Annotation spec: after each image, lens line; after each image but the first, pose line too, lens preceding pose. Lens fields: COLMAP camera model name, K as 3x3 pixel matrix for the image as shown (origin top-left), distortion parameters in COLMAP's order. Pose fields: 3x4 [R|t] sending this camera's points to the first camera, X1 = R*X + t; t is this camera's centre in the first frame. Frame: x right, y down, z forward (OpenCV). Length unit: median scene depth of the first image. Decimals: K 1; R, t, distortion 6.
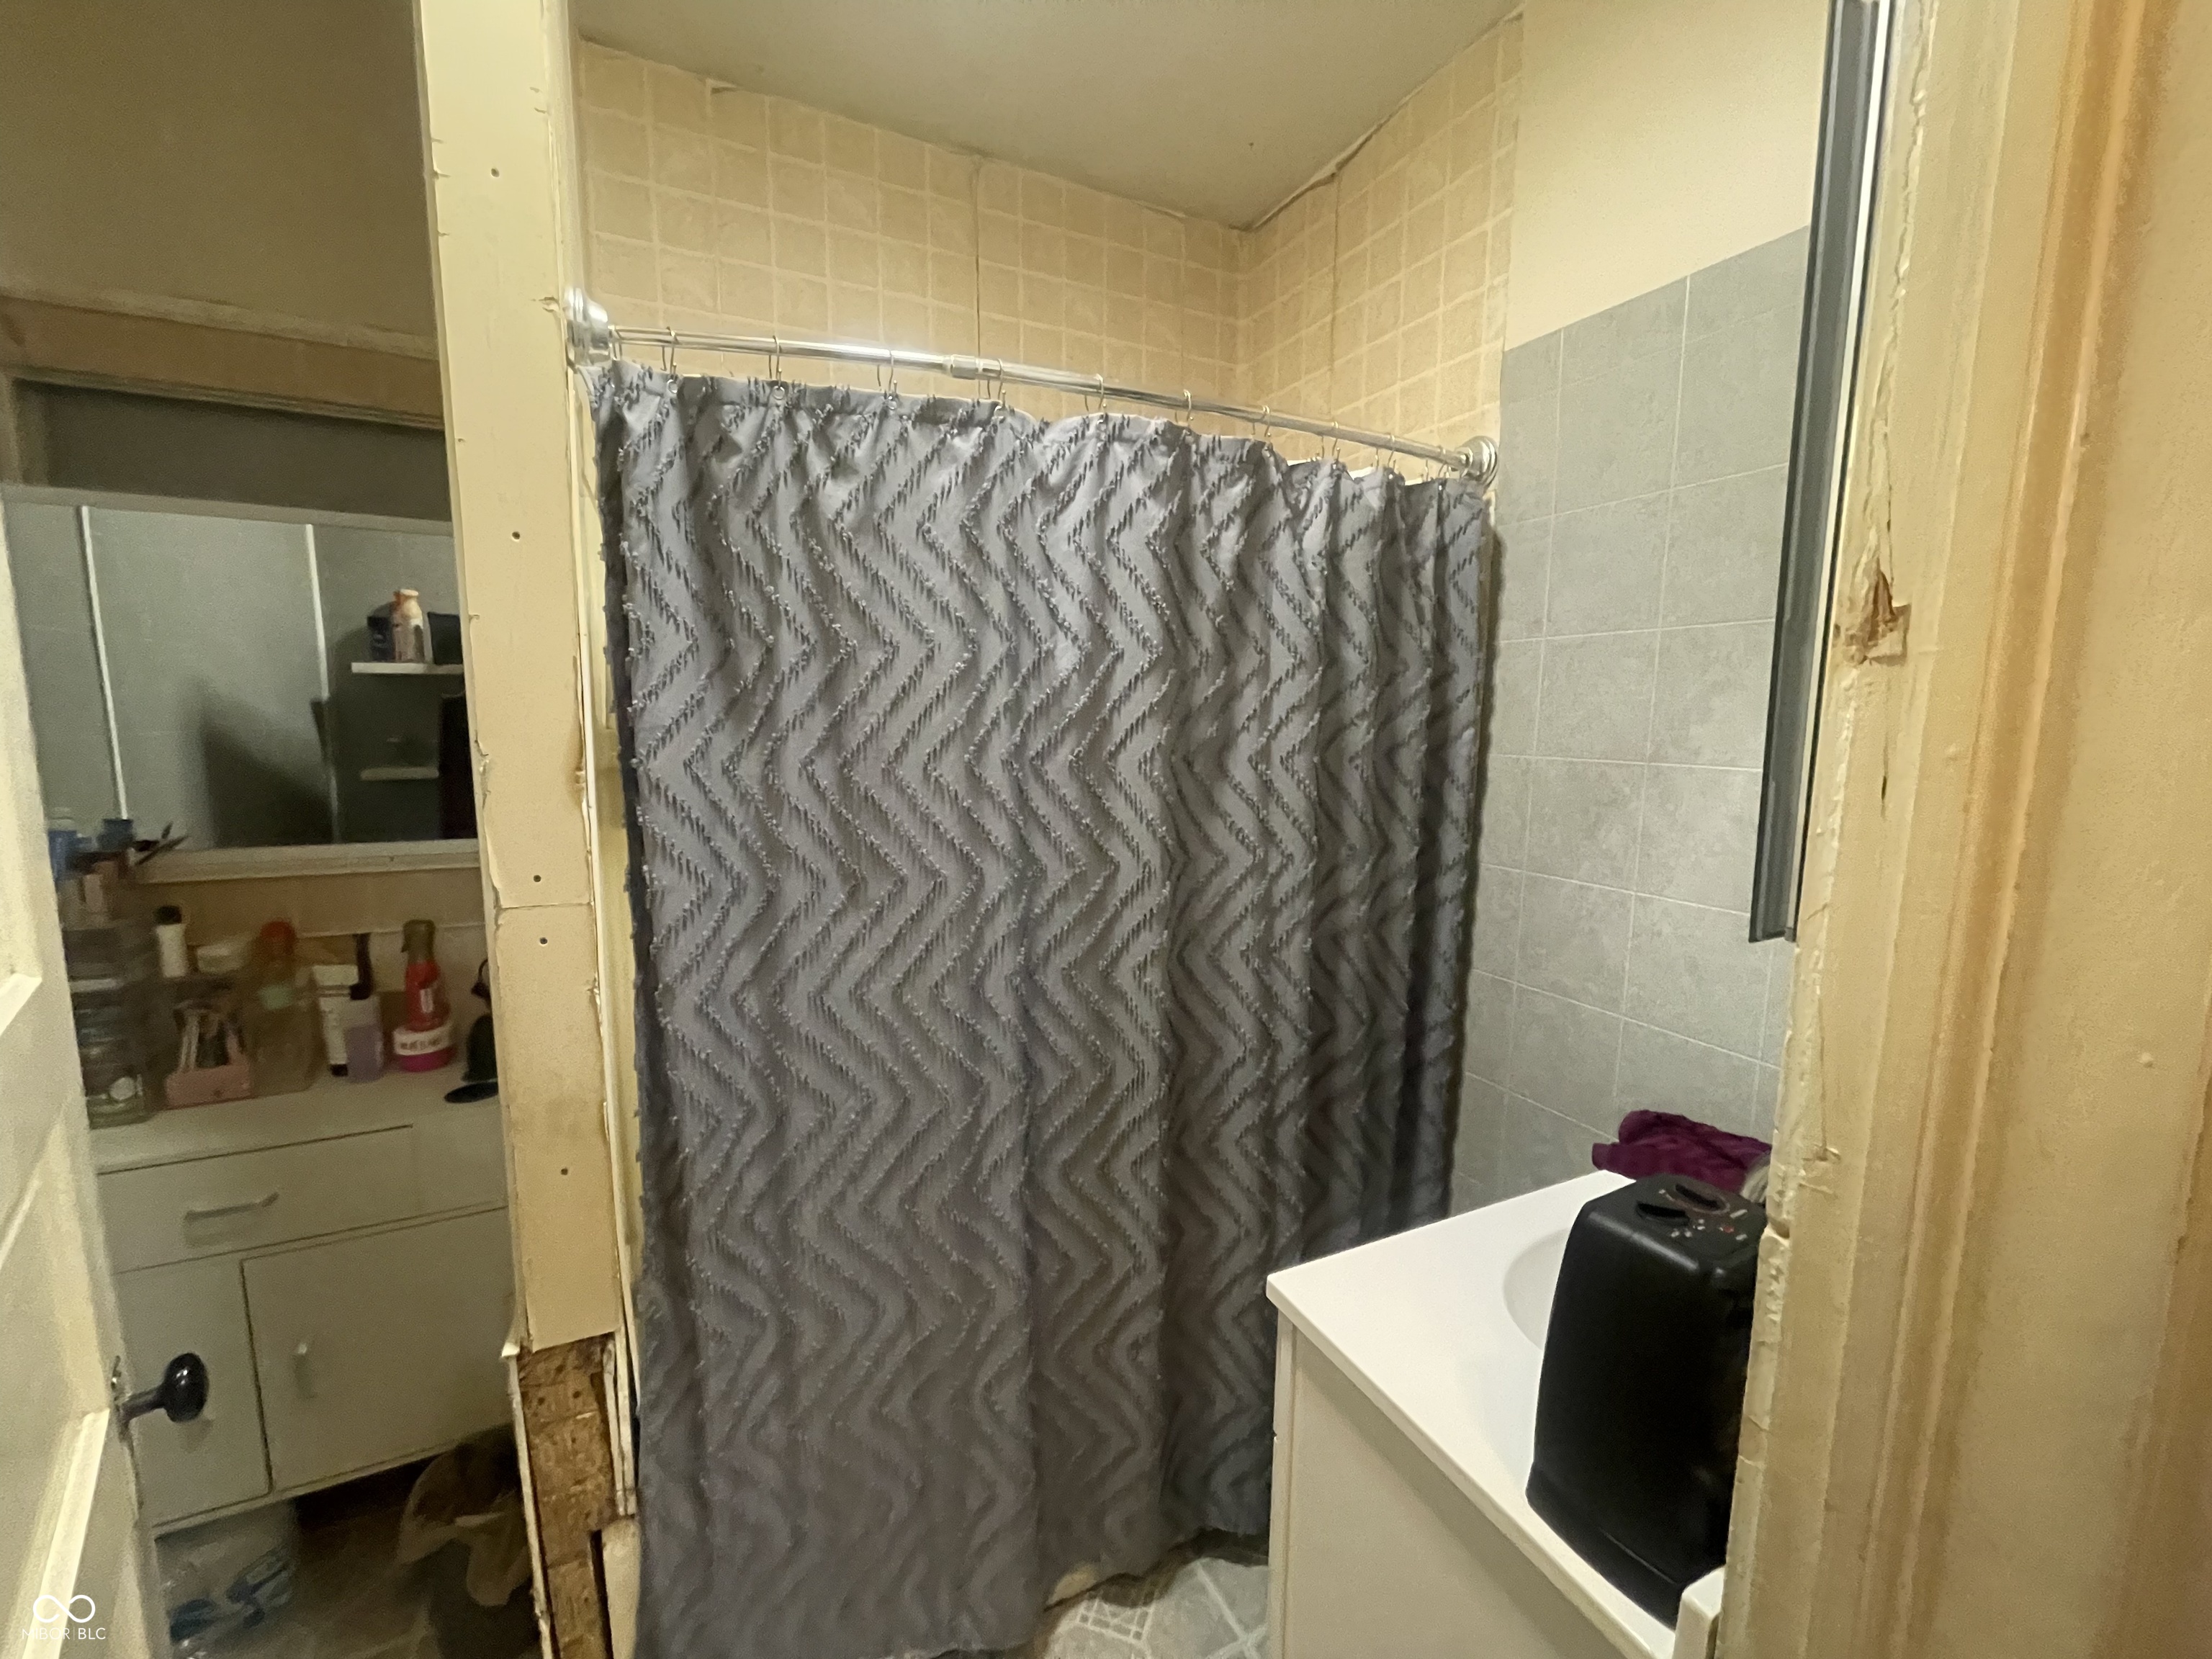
lens RADIAL K [[887.5, 0, 1111.2], [0, 887.5, 832.7], [0, 0, 1]] dist [-0.001215, -0.000551]
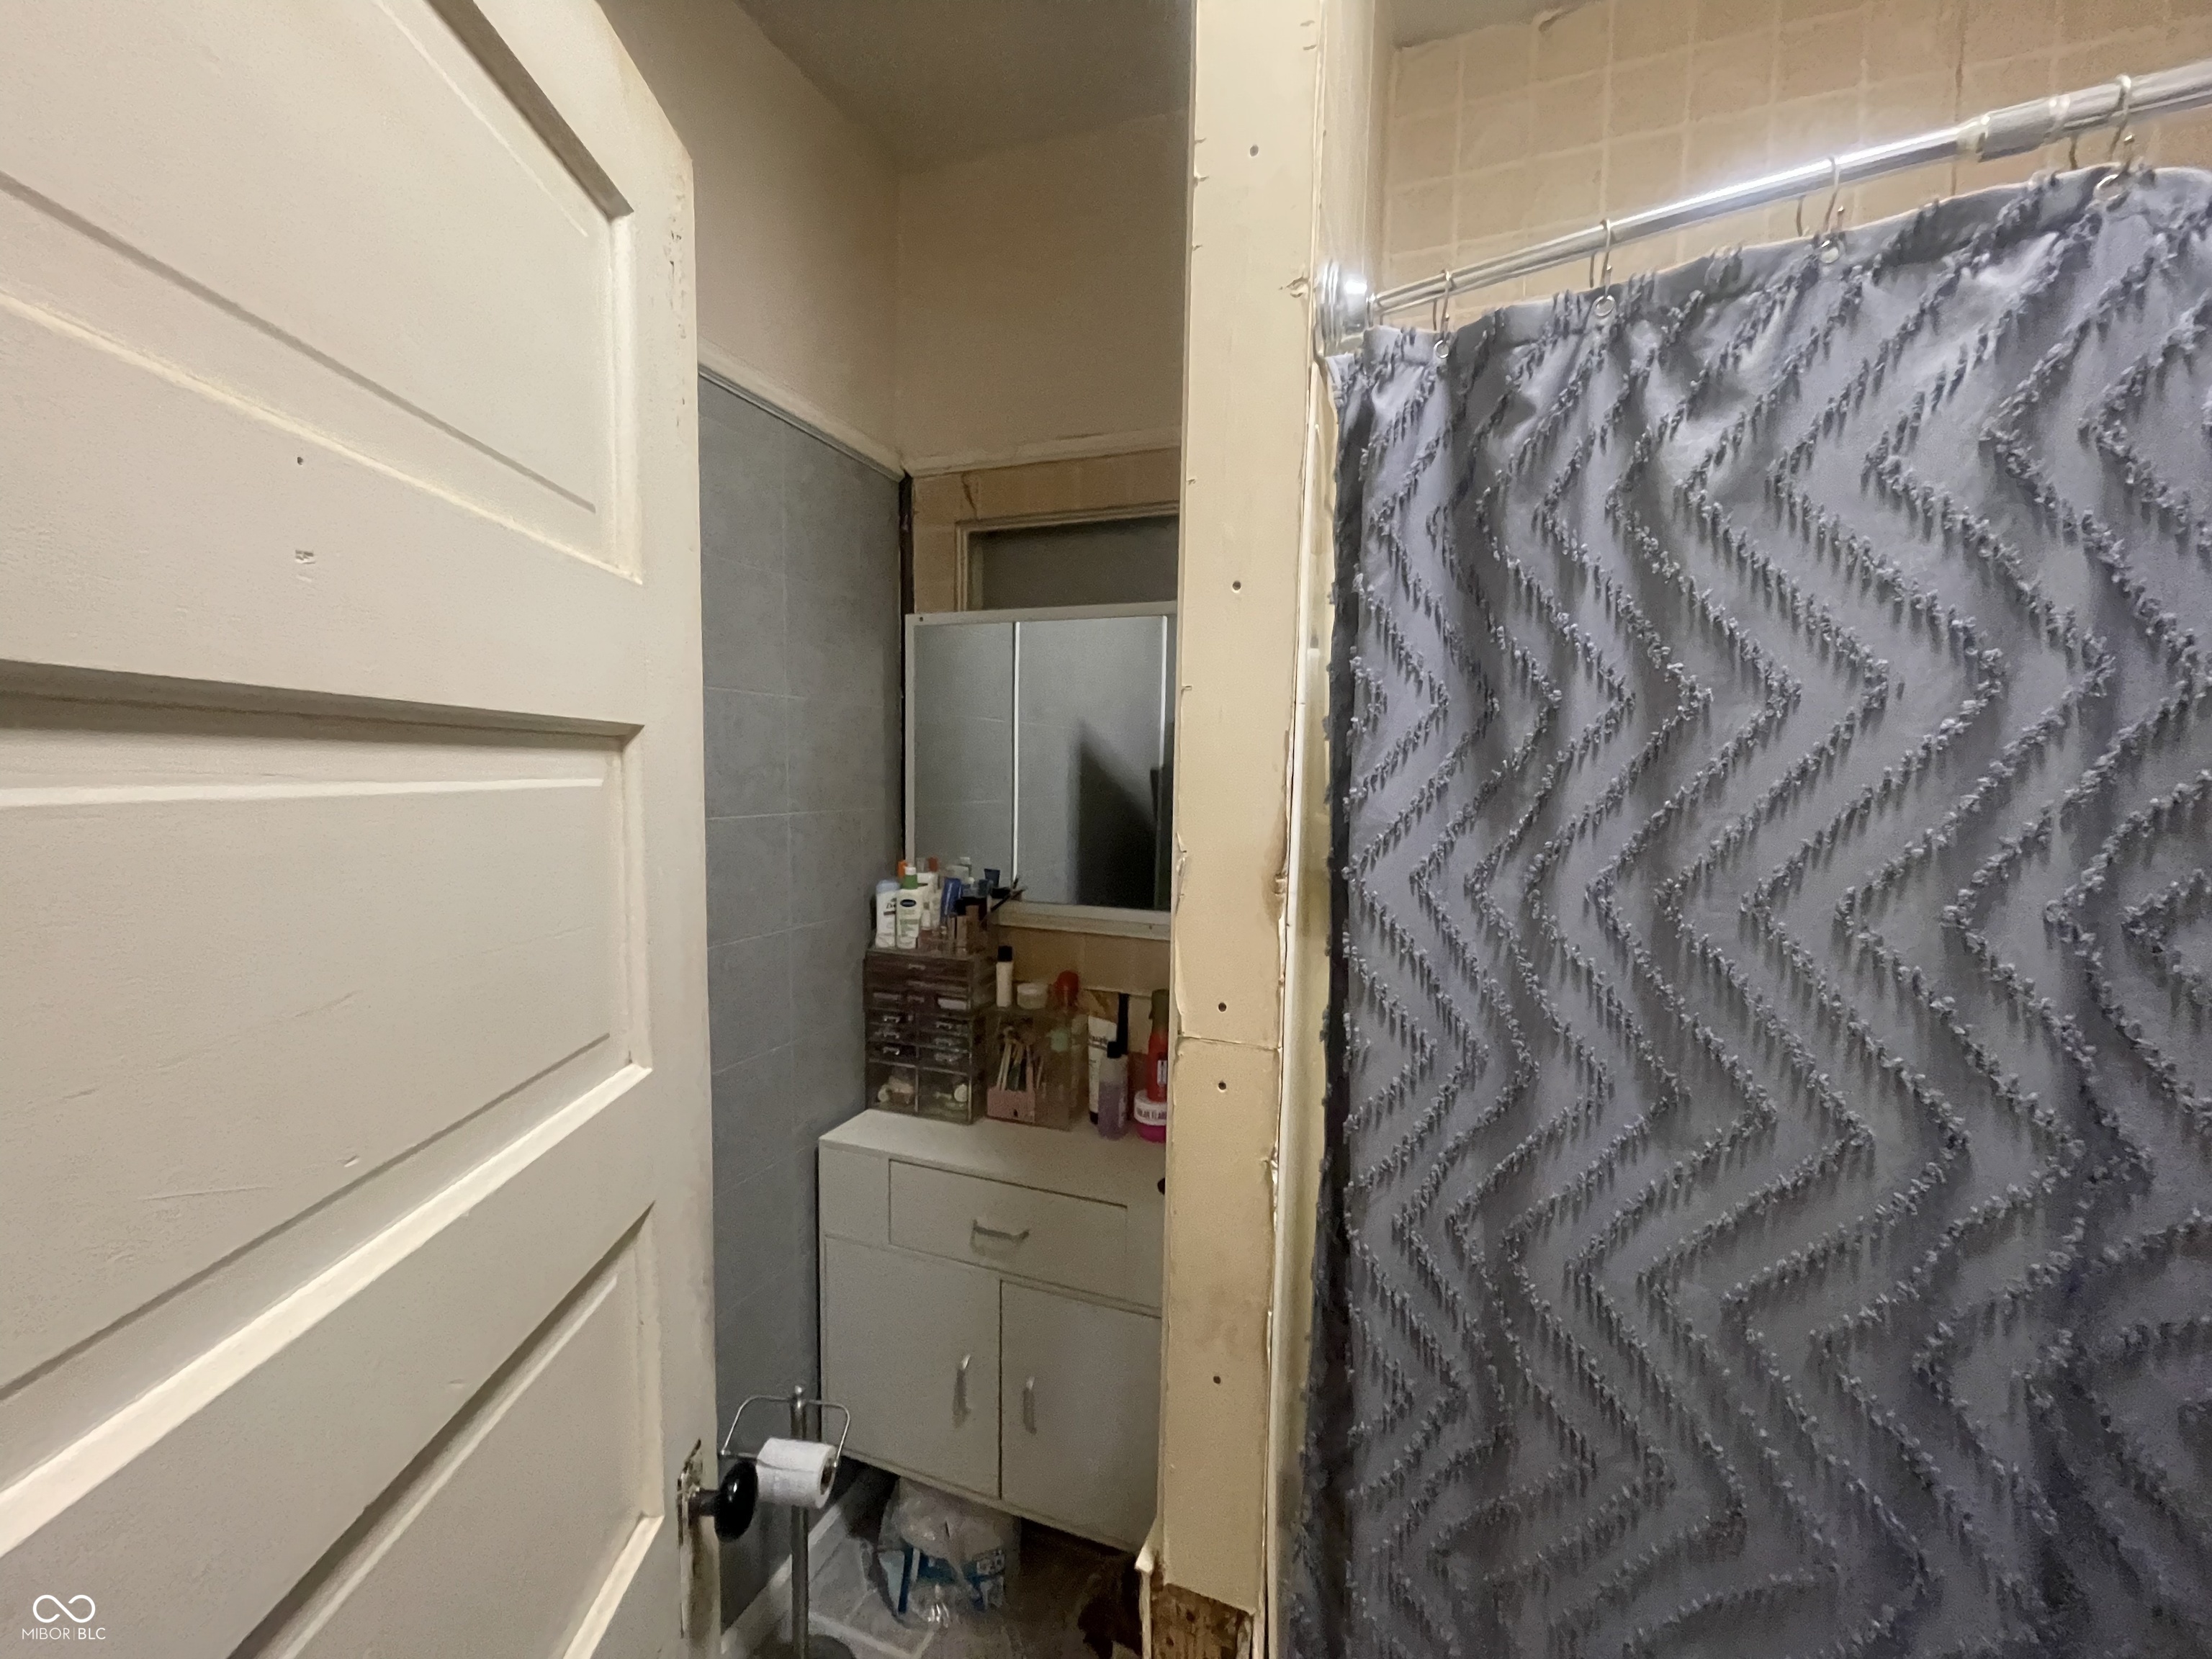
lens RADIAL K [[891.6, 0, 1110.7], [0, 891.6, 834.9], [0, 0, 1]] dist [-0.008038, 0.003020]
pose [[0.686121, 0.055479, -0.725369, -0.131310], [-0.101868, 0.994591, -0.020287, -0.071417], [0.720320, 0.087811, 0.688061, 0.331954]]
